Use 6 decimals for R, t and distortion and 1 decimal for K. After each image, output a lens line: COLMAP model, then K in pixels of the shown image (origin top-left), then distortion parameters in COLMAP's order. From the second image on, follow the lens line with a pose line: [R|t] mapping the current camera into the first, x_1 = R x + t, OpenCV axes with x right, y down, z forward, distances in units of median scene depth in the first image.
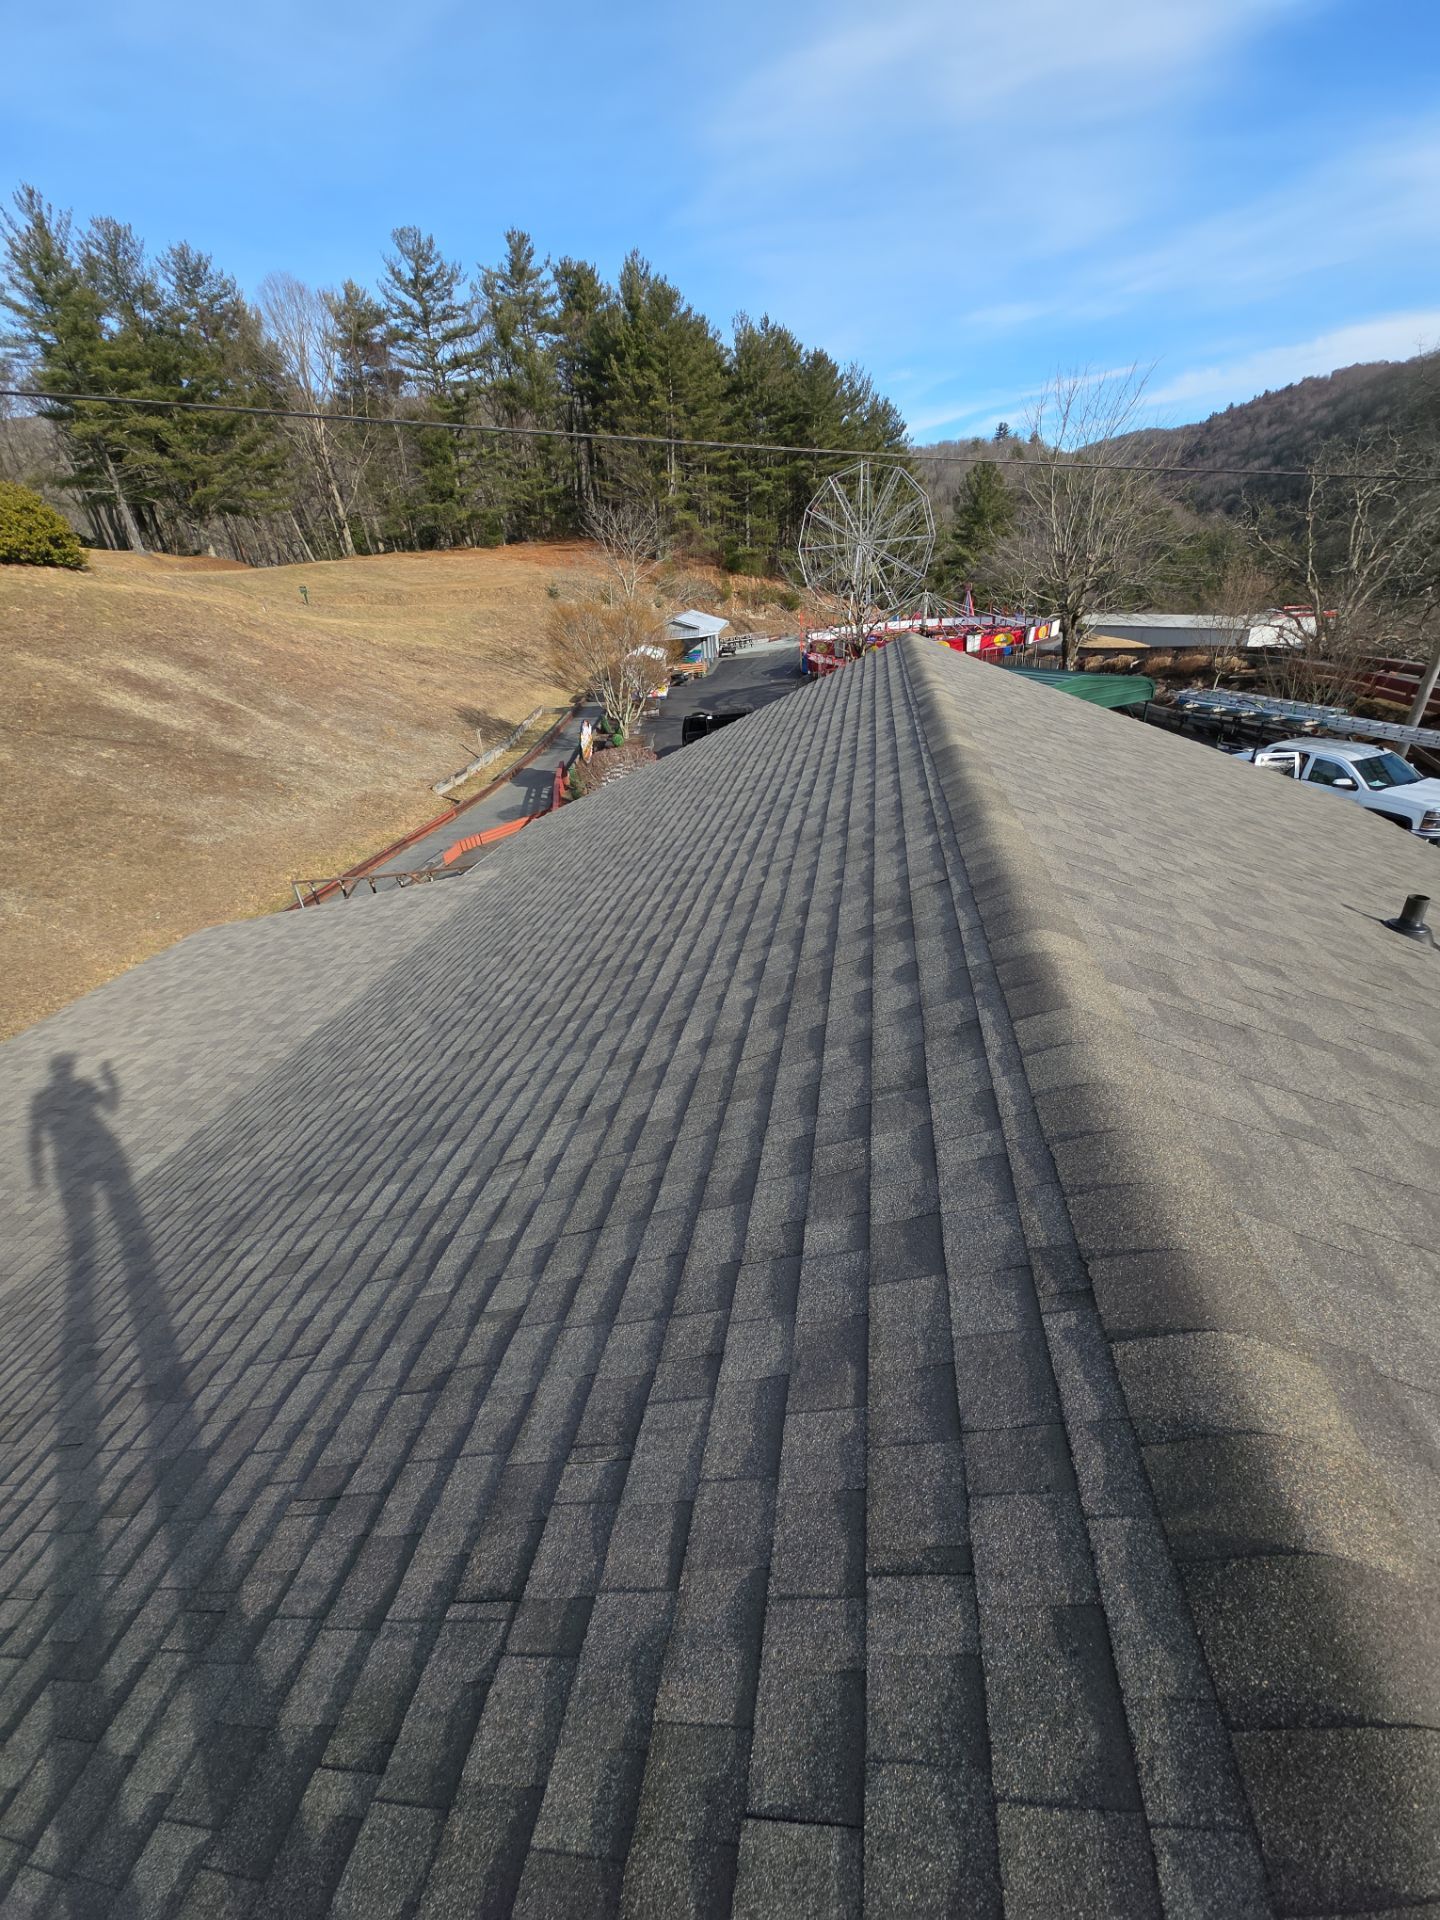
lens RADIAL K [[757.8, 0, 726.0], [0, 757.8, 959.4], [0, 0, 1]] dist [0.008647, -0.007481]
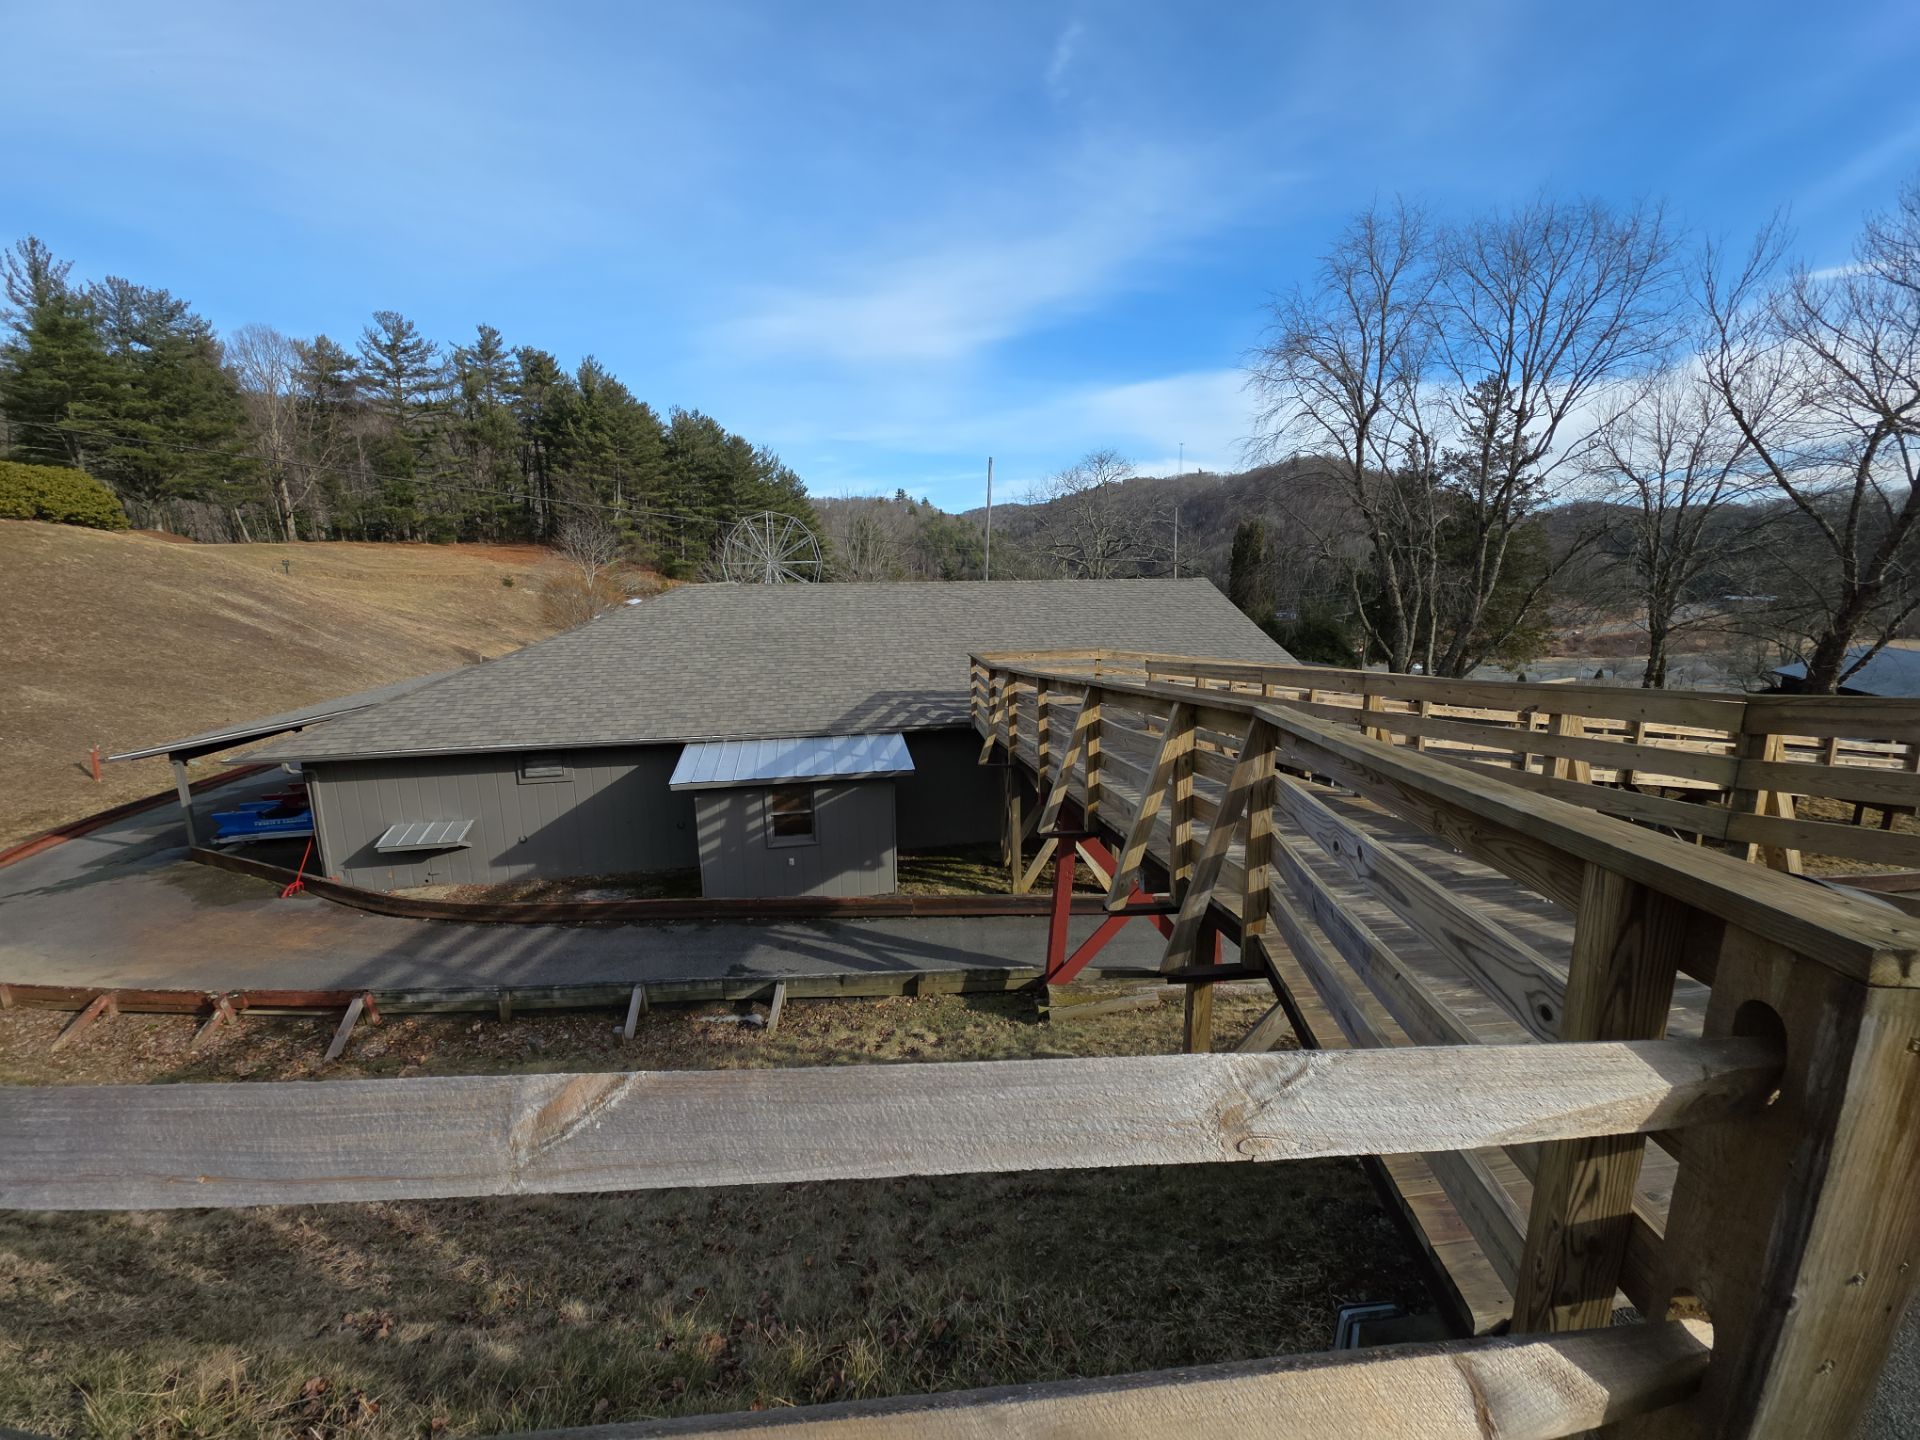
lens RADIAL K [[757.8, 0, 972.0], [0, 757.8, 711.6], [0, 0, 1]] dist [0.008647, -0.007481]
pose [[0.927525, -0.003362, 0.373746, 0.001531], [0.119164, 0.950436, -0.287180, 0.132747], [-0.354256, 0.310903, 0.881953, -0.232844]]
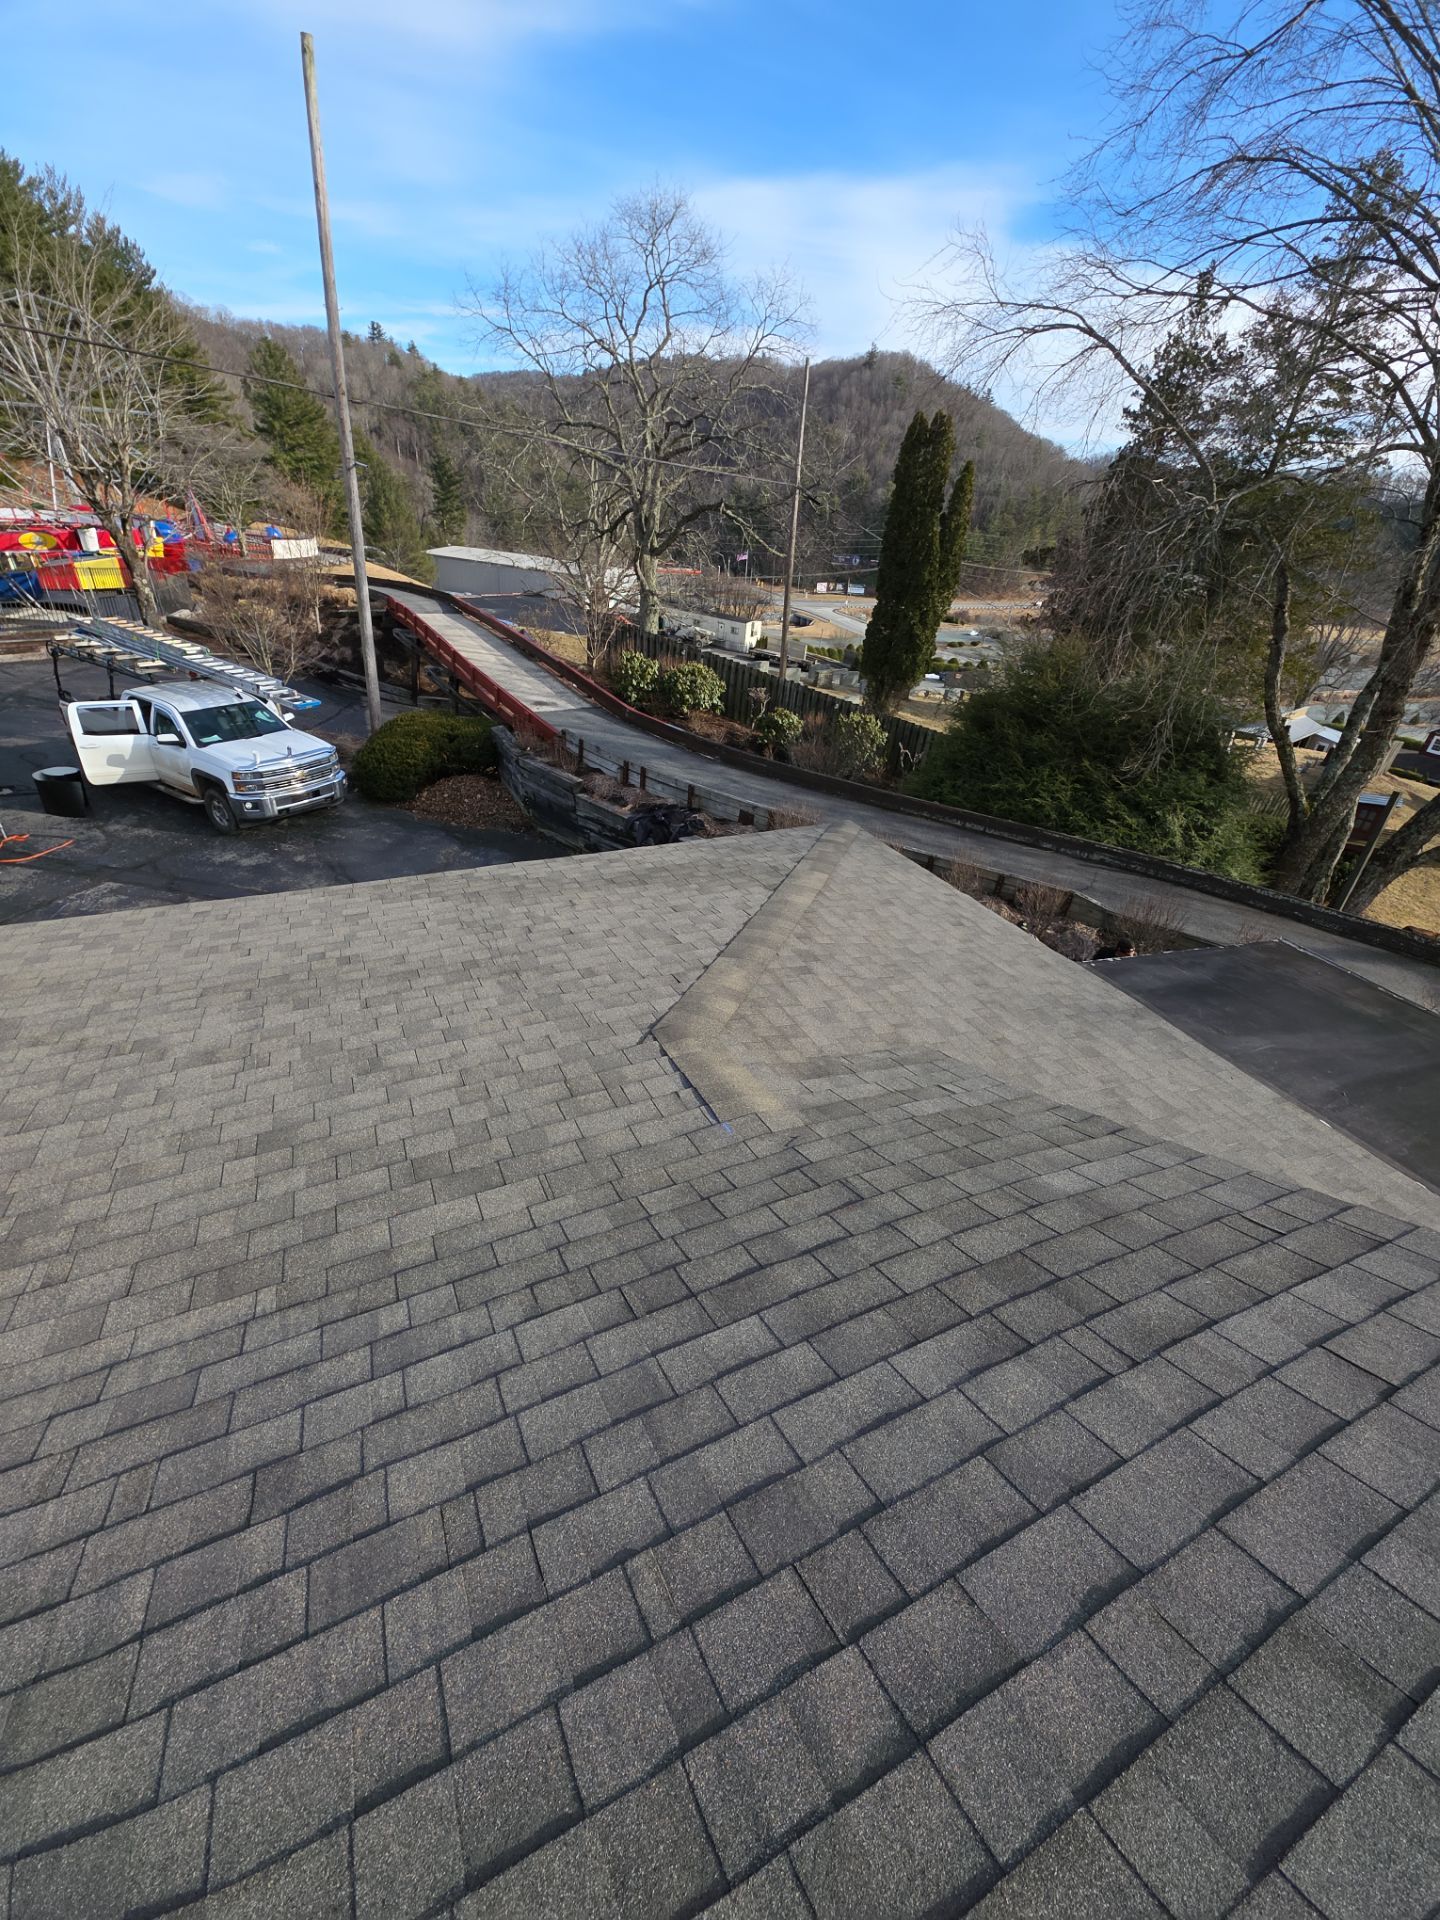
lens RADIAL K [[757.8, 0, 721.5], [0, 757.8, 956.8], [0, 0, 1]] dist [0.008647, -0.007481]
pose [[0.799763, -0.191408, 0.568984, 0.157277], [0.149134, 0.981443, 0.120538, -0.001892], [-0.581497, -0.011547, 0.813467, -0.005410]]
